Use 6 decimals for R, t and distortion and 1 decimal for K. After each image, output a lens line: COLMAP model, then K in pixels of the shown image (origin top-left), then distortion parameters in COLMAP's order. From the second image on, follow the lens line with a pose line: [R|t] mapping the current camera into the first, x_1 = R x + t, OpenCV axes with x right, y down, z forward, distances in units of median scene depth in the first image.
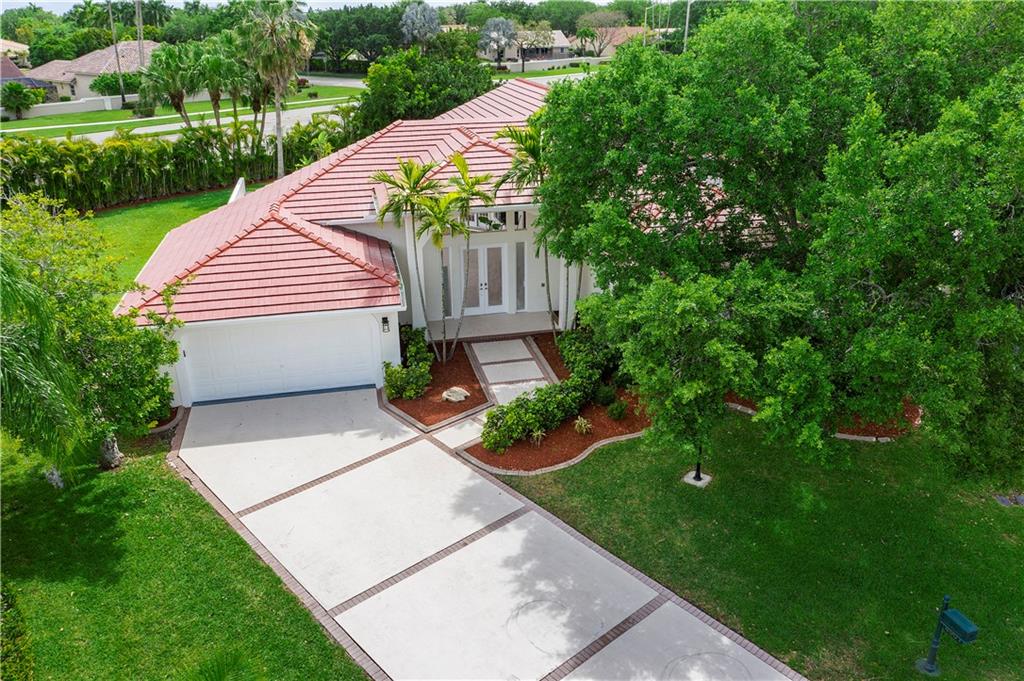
lens RADIAL K [[828.3, 0, 512.0], [0, 828.3, 340.5], [0, 0, 1]] dist [-0.009875, -0.003472]
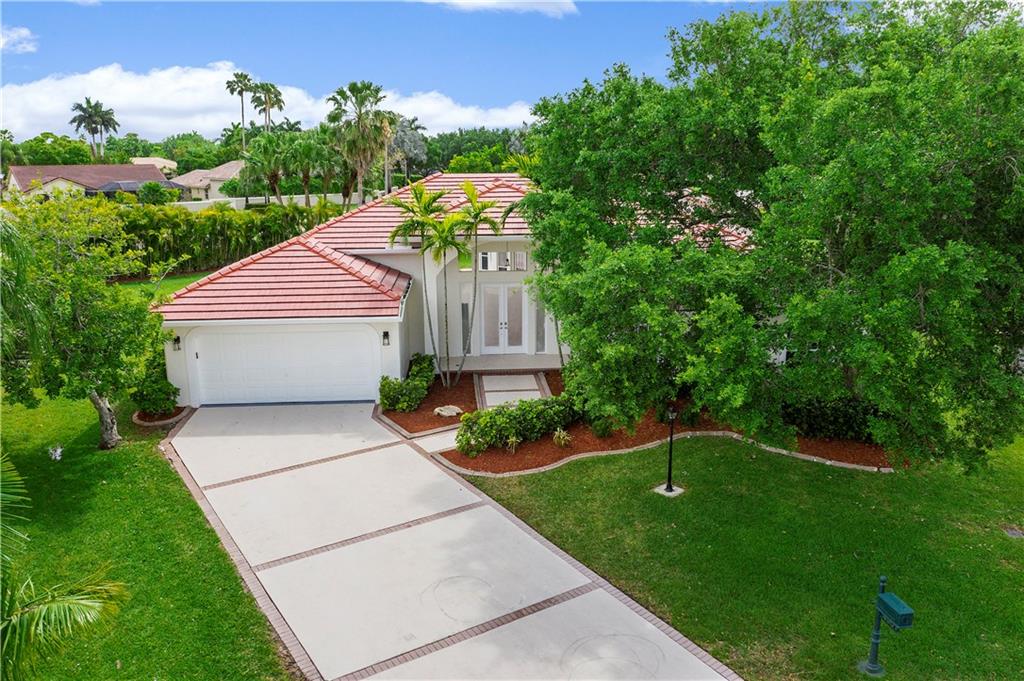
lens RADIAL K [[828.3, 0, 512.0], [0, 828.3, 340.5], [0, 0, 1]] dist [-0.009875, -0.003472]
pose [[0.988483, 0.038024, -0.146479, 0.161572], [-0.060924, 0.986005, -0.155183, 0.141072], [0.138528, 0.162319, 0.976966, 0.019484]]
